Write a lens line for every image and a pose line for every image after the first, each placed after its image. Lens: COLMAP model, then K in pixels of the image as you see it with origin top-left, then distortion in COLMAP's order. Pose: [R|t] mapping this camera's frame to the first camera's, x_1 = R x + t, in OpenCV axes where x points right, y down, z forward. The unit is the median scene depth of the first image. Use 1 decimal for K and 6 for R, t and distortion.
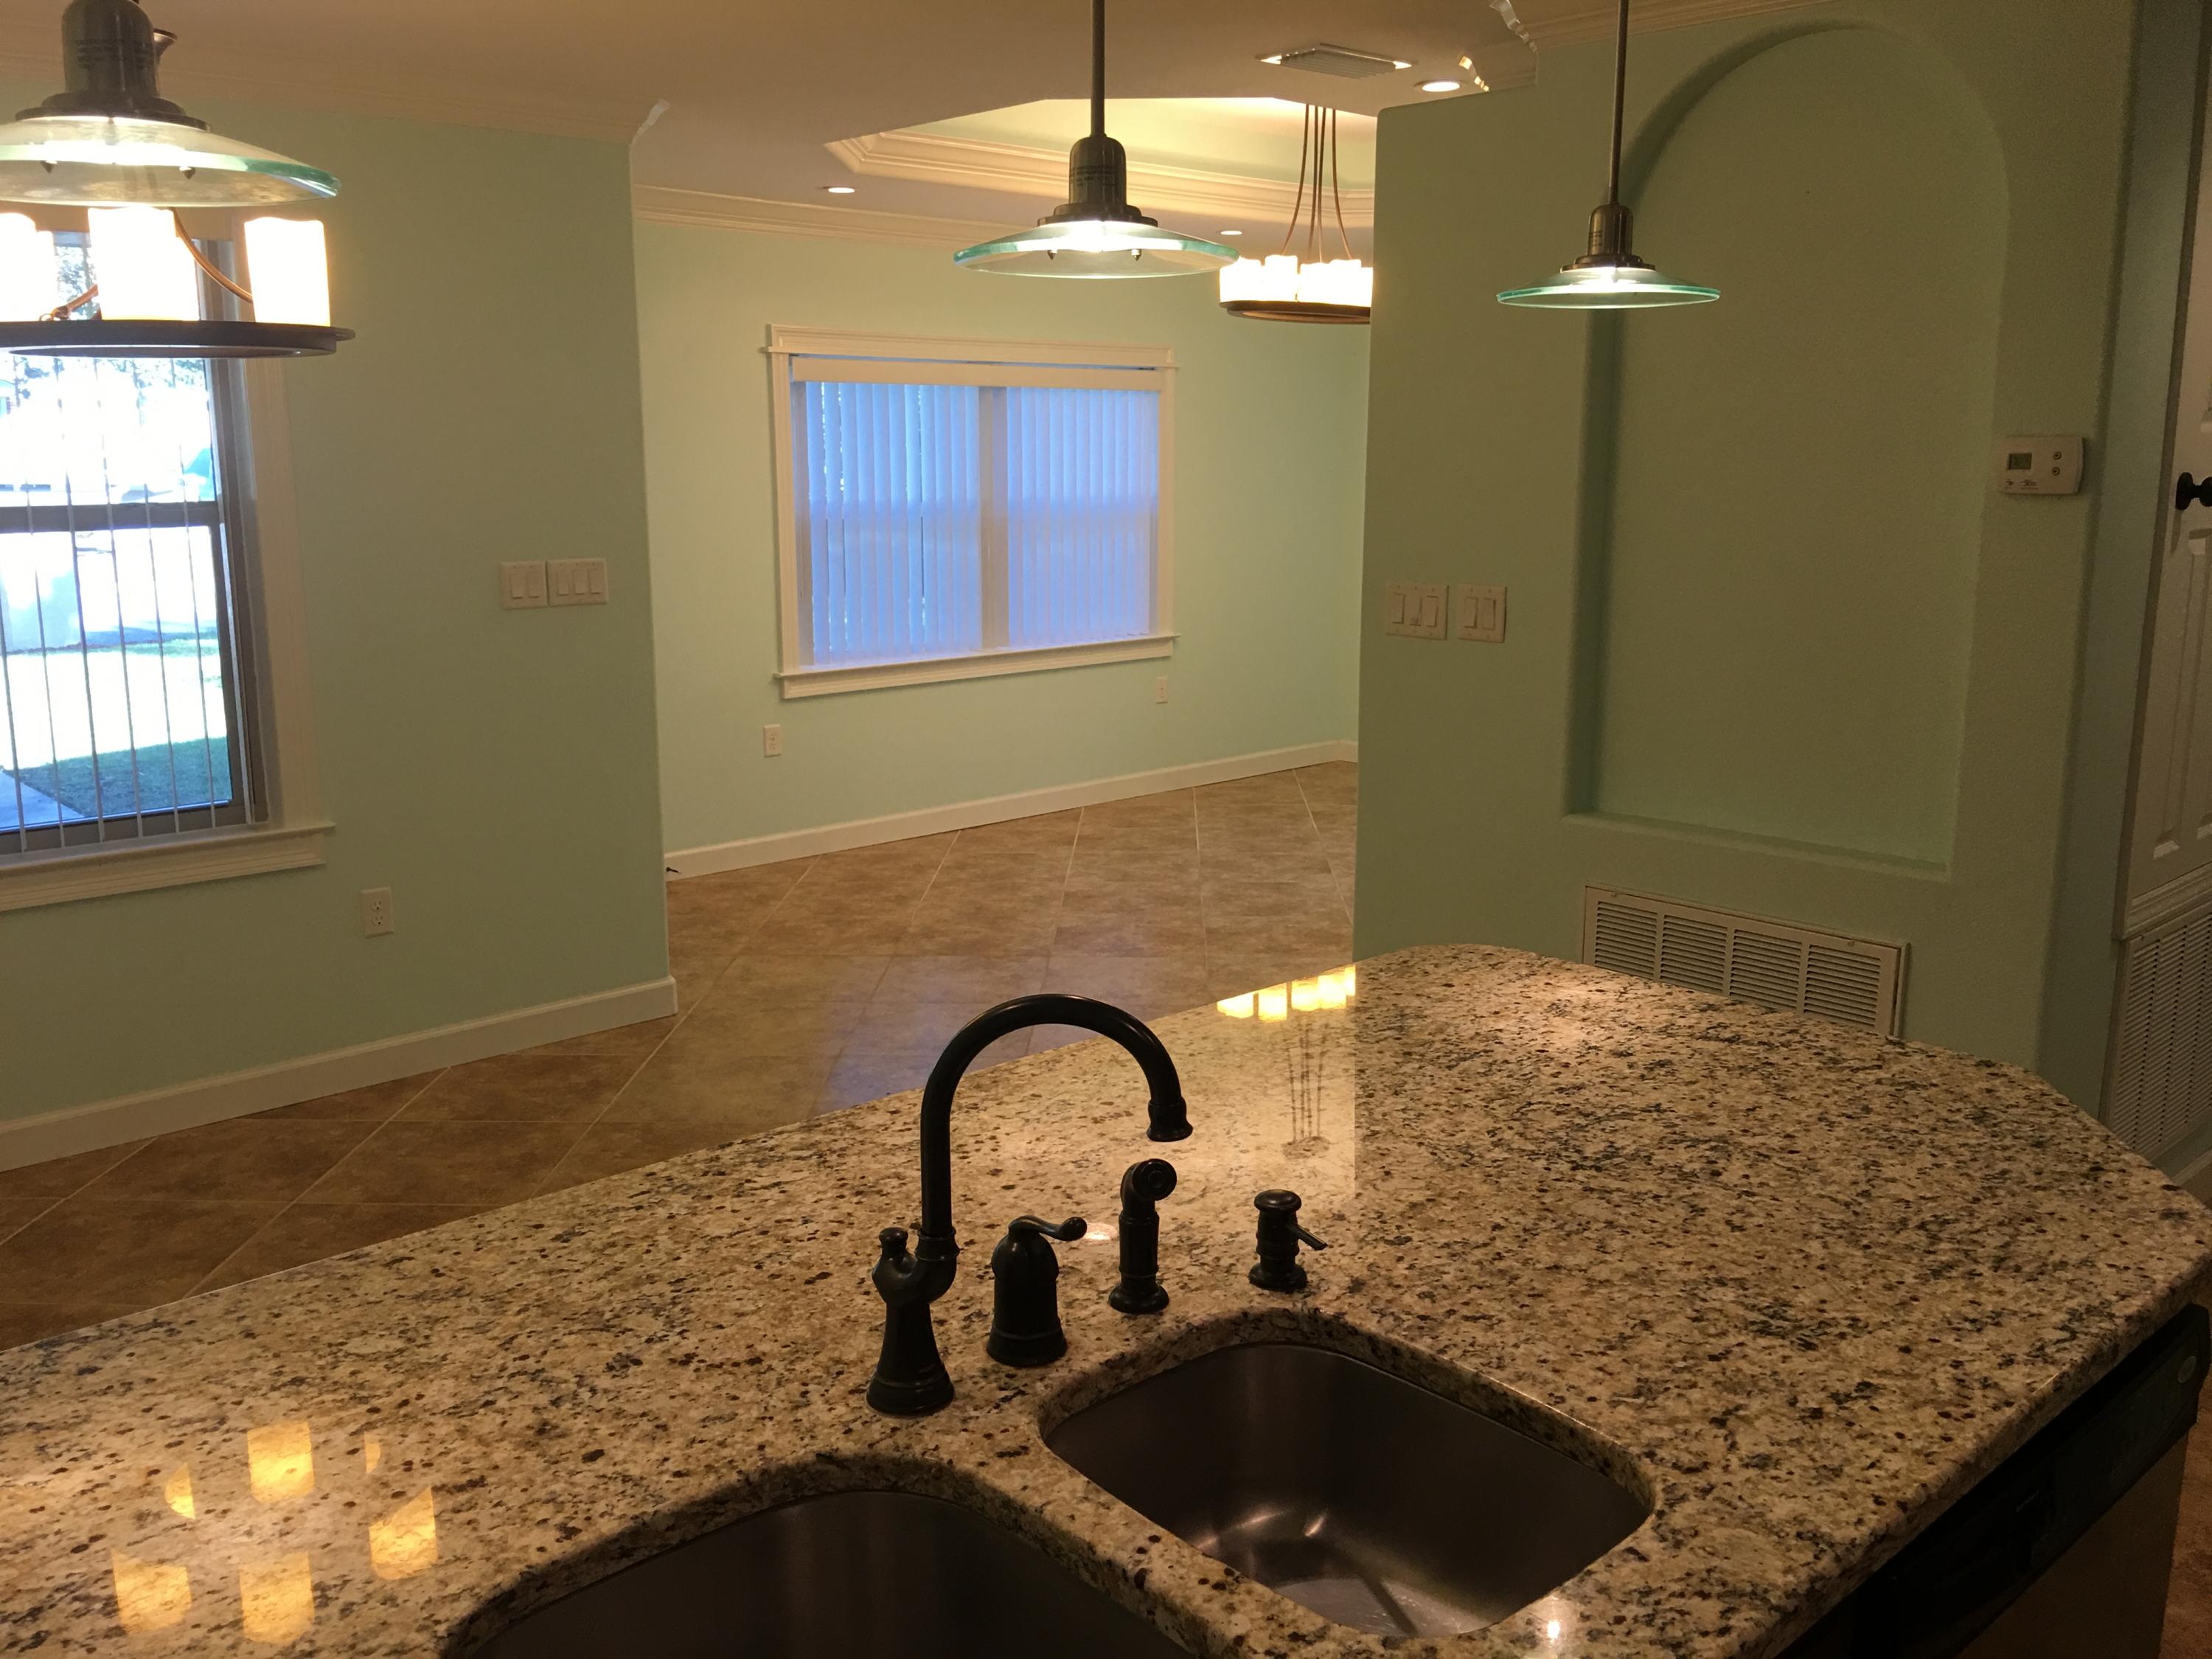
lens RADIAL K [[1894.8, 0, 1117.0], [0, 1894.8, 829.9], [0, 0, 1]] dist [0.068384, -0.126906]
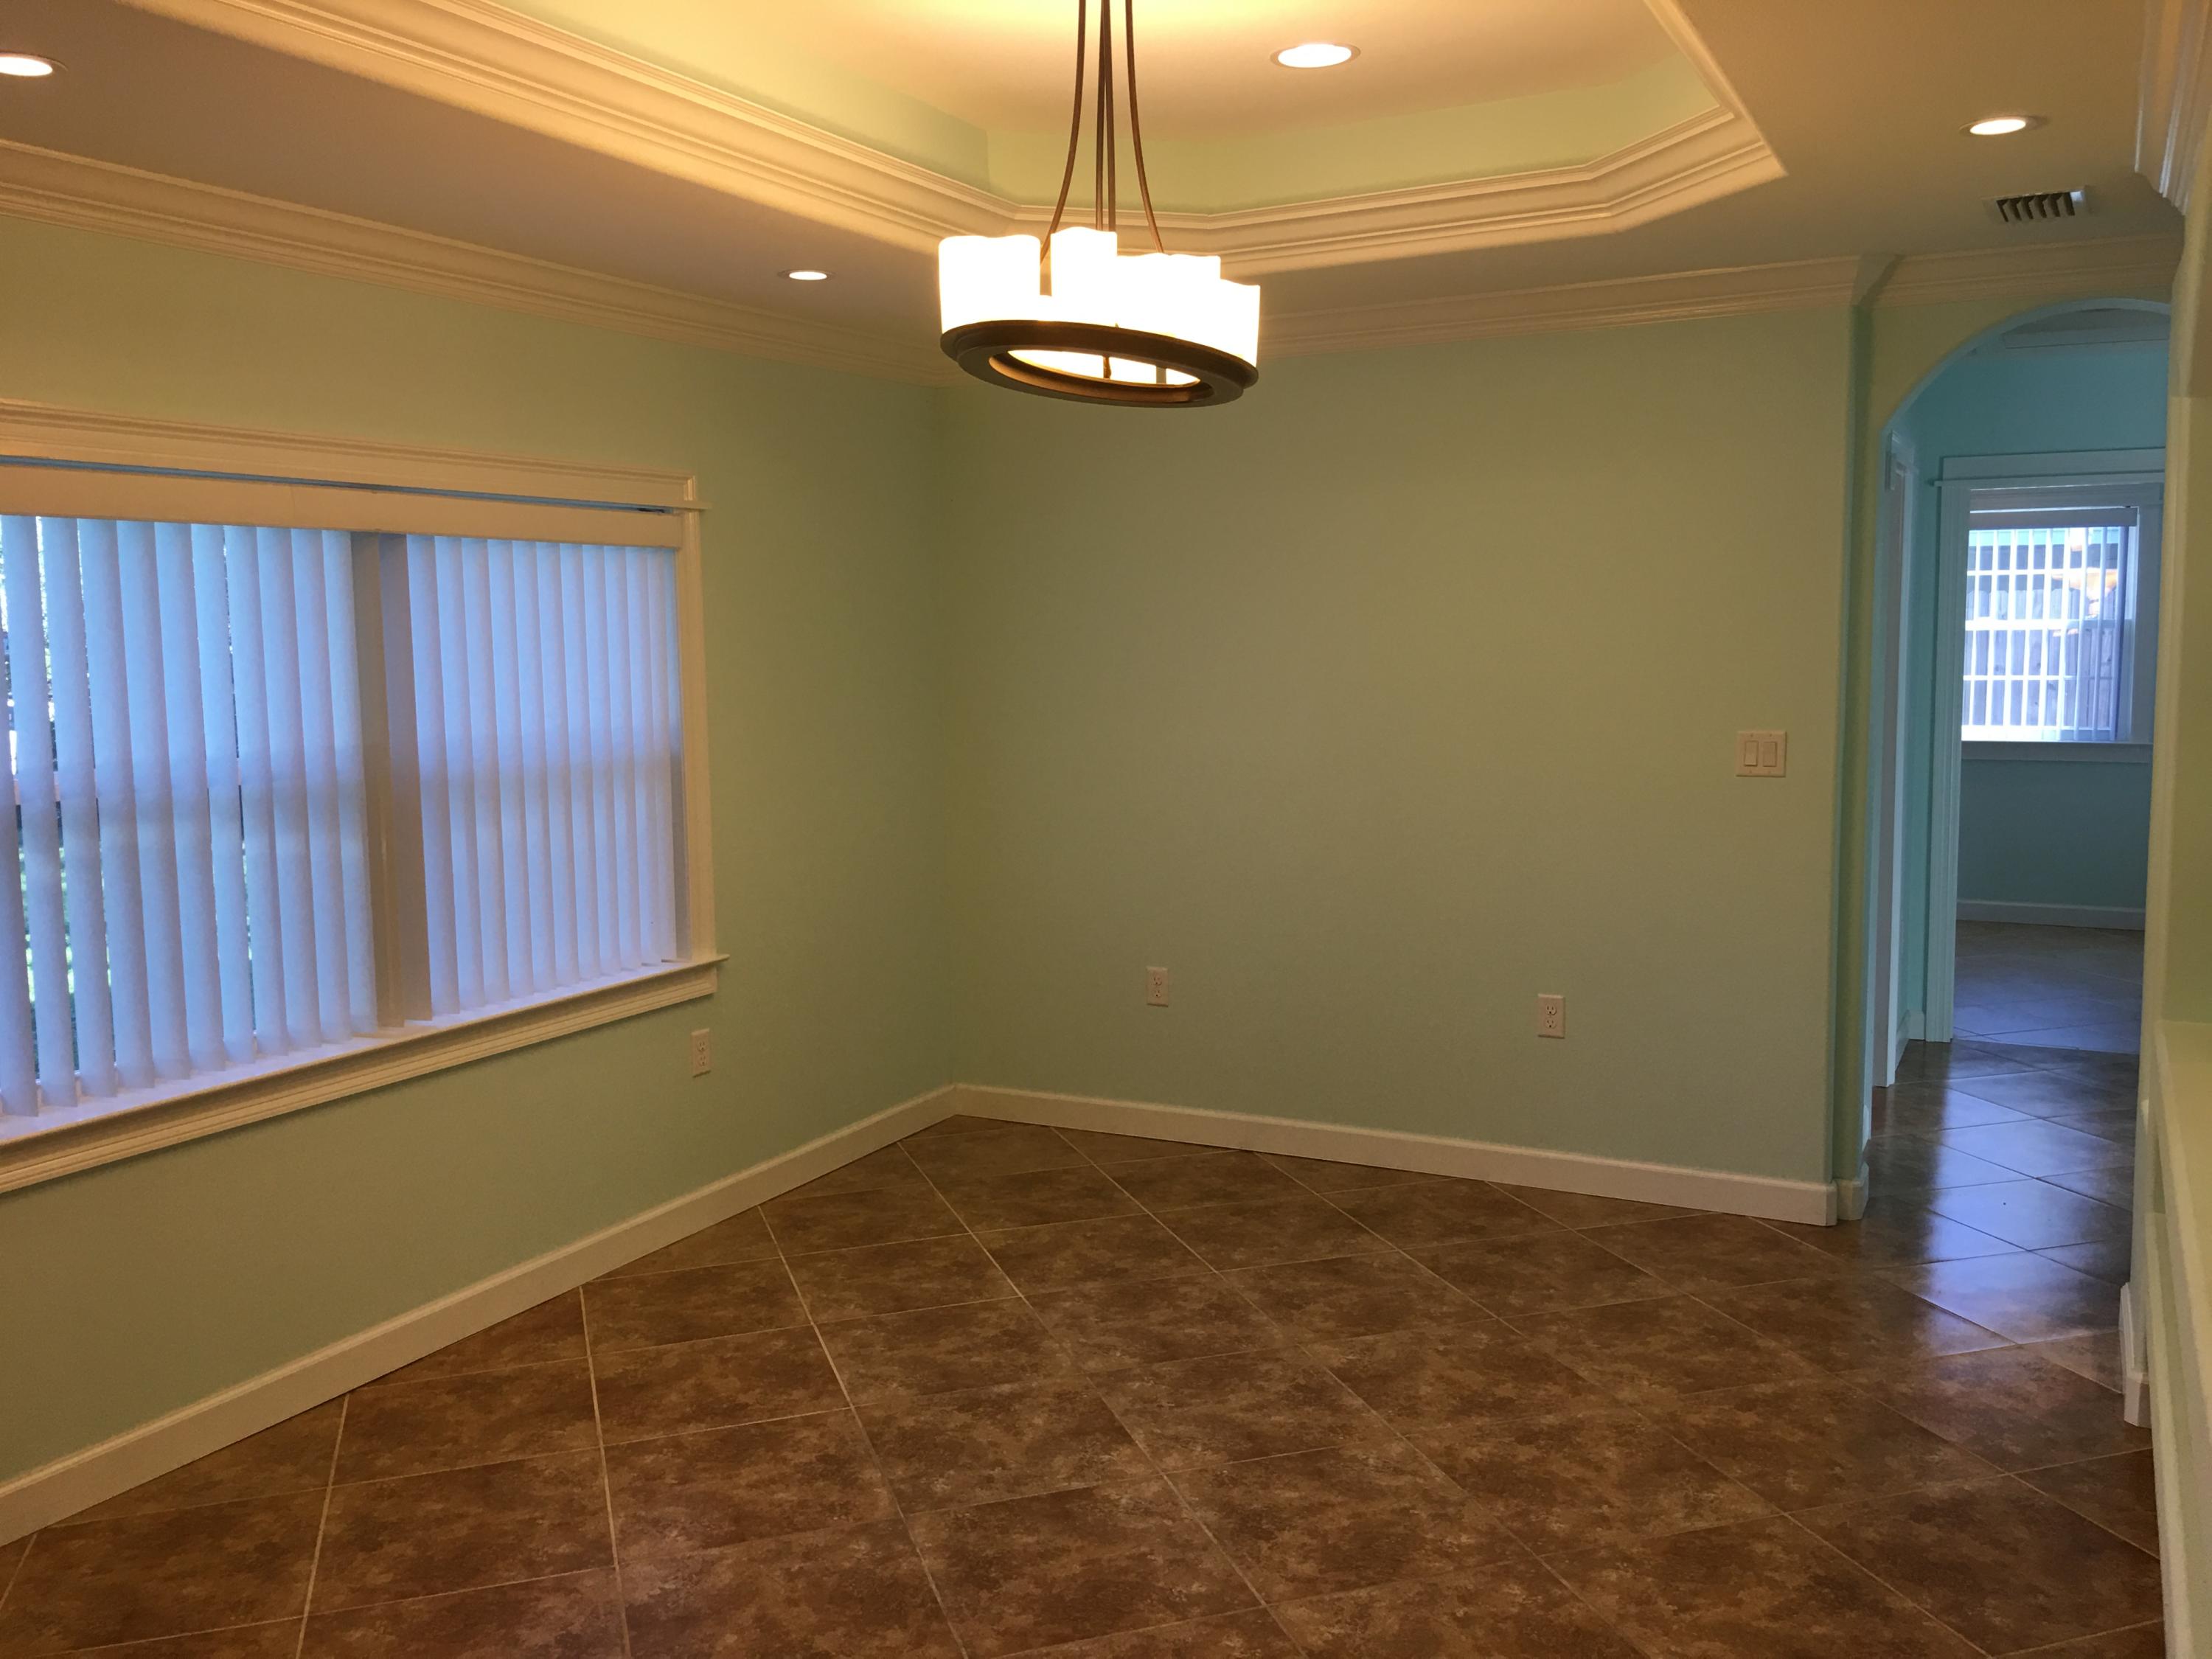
lens RADIAL K [[1894.8, 0, 1090.1], [0, 1894.8, 839.7], [0, 0, 1]] dist [0.068384, -0.126906]
pose [[0.945778, -0.050028, 0.320939, -0.083839], [0.080483, 0.993350, -0.082331, -0.143985], [-0.314686, 0.103697, 0.943515, 0.719298]]
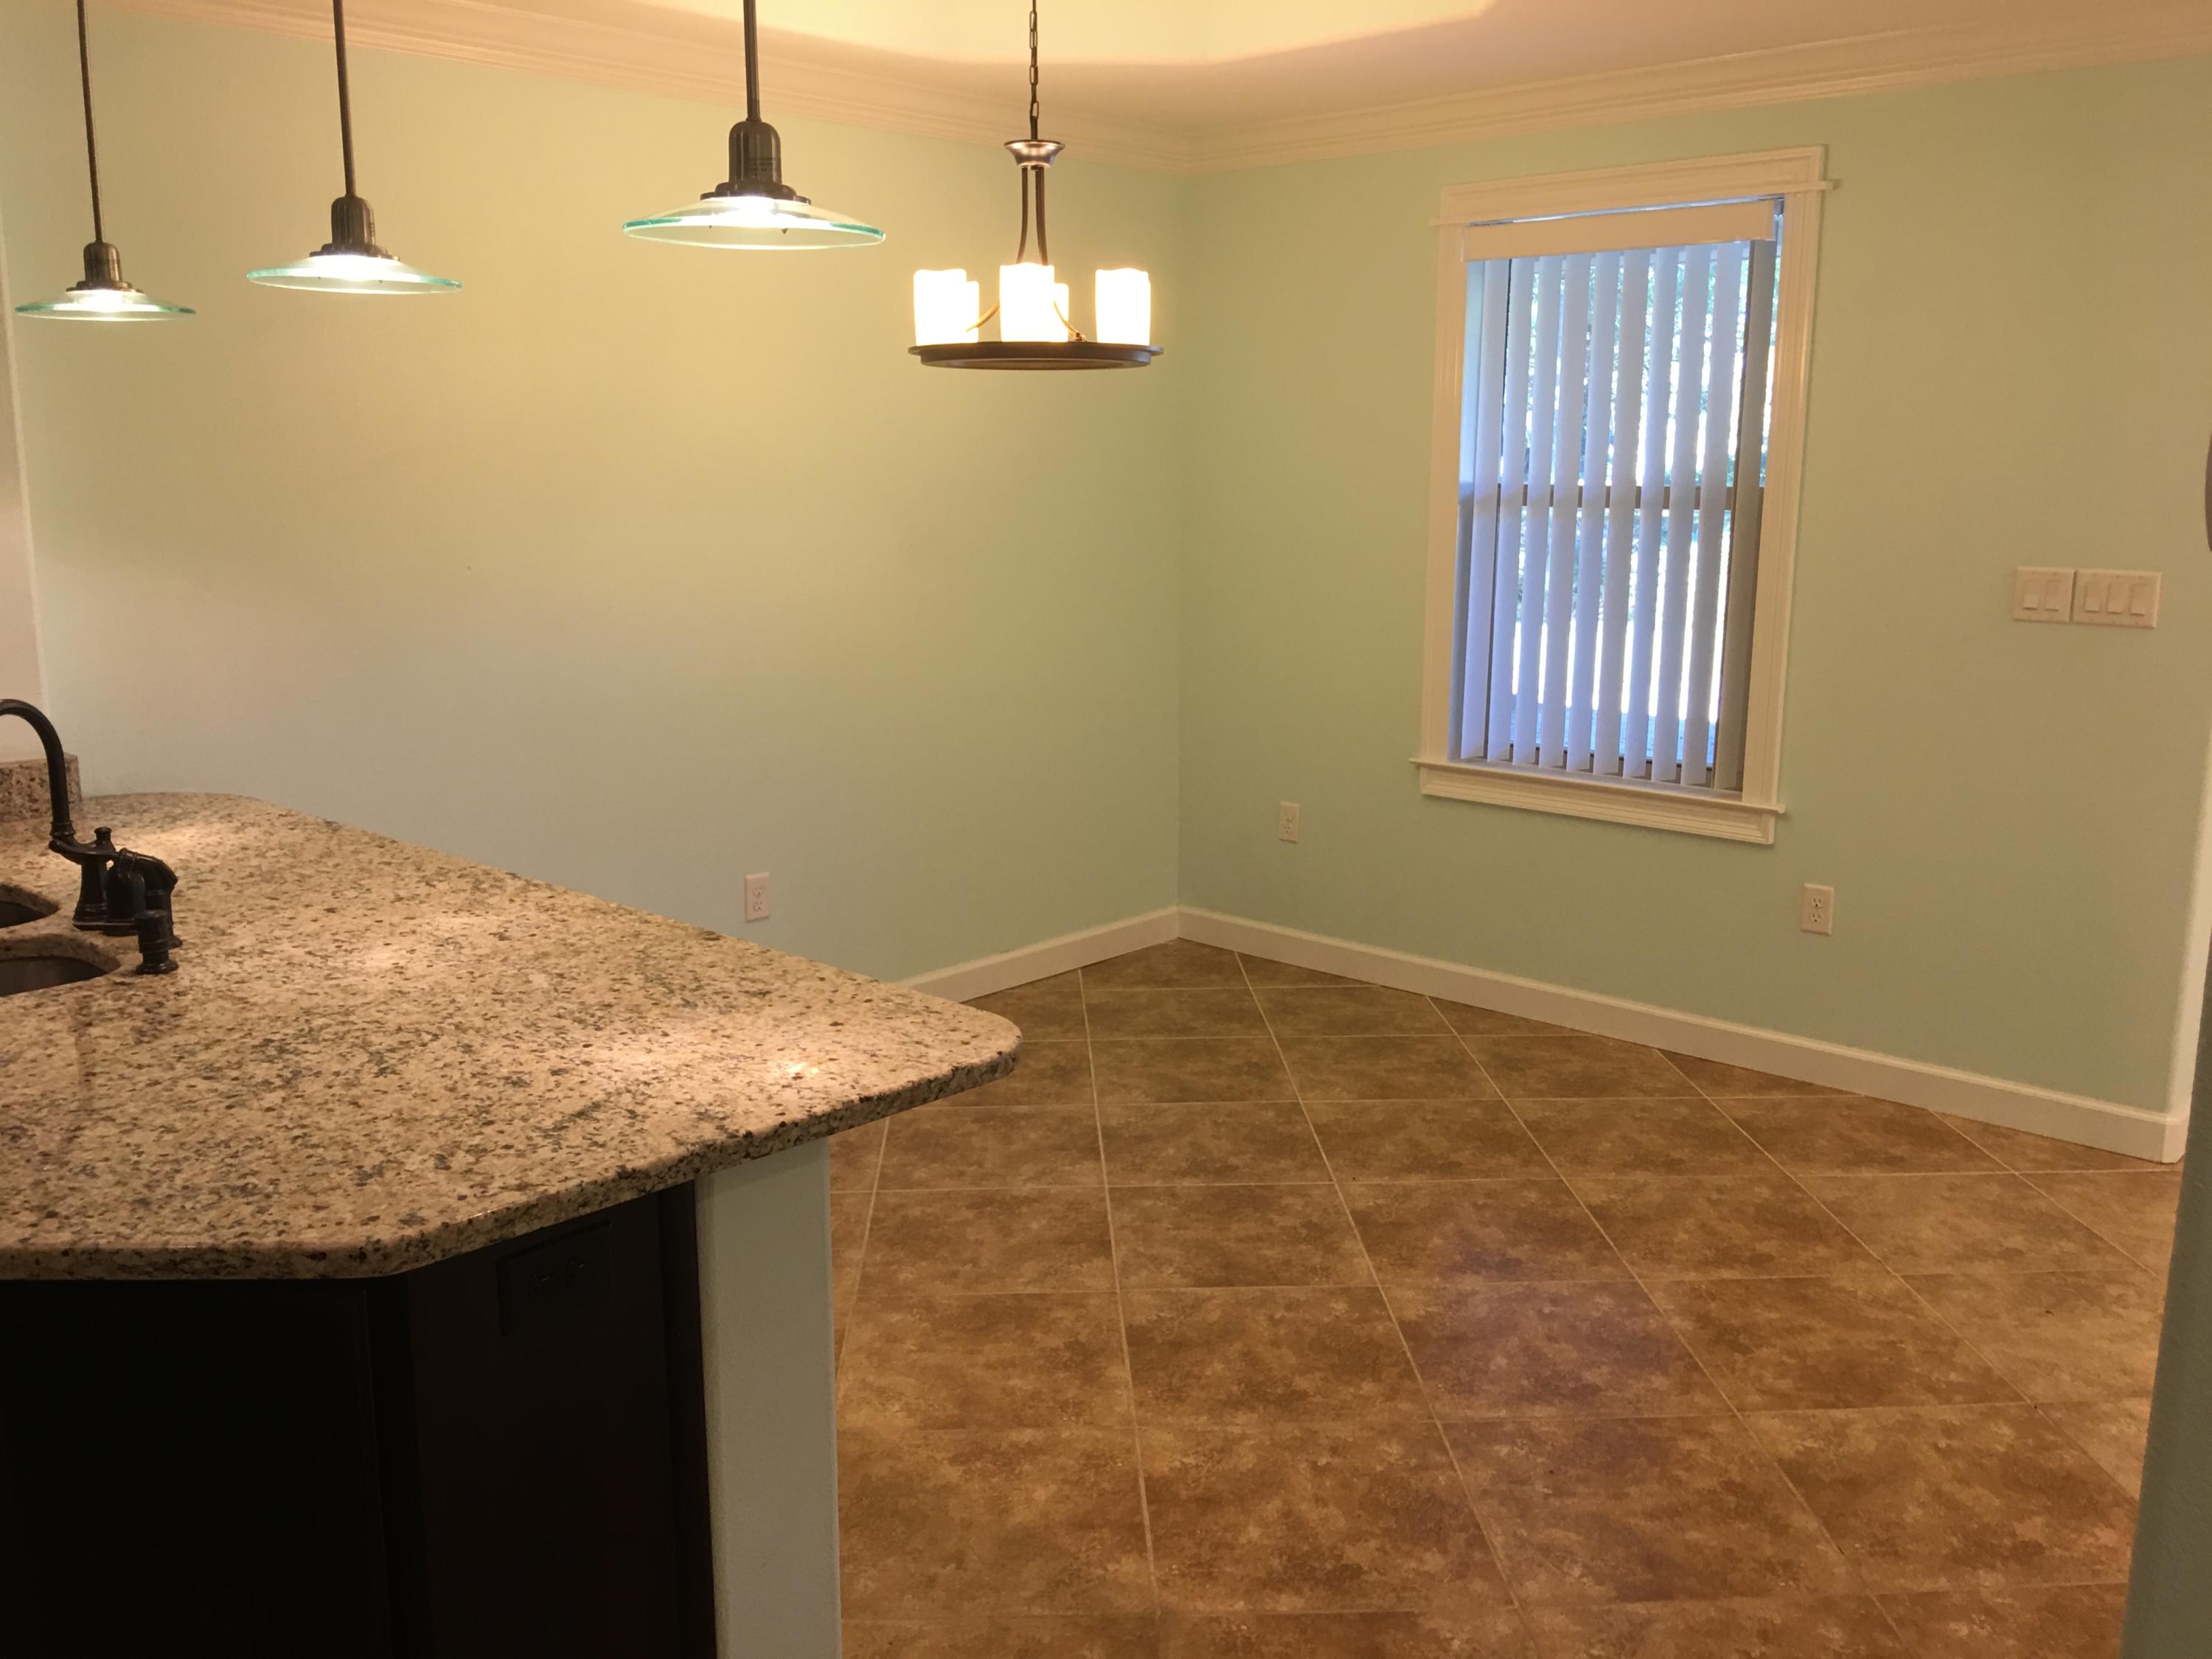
lens RADIAL K [[1894.8, 0, 1090.5], [0, 1894.8, 814.9], [0, 0, 1]] dist [0.068384, -0.126906]
pose [[0.059985, 0.190744, -0.979805, 0.528141], [-0.201034, 0.963769, 0.175314, -0.098144], [0.977746, 0.186458, 0.096158, 0.518082]]
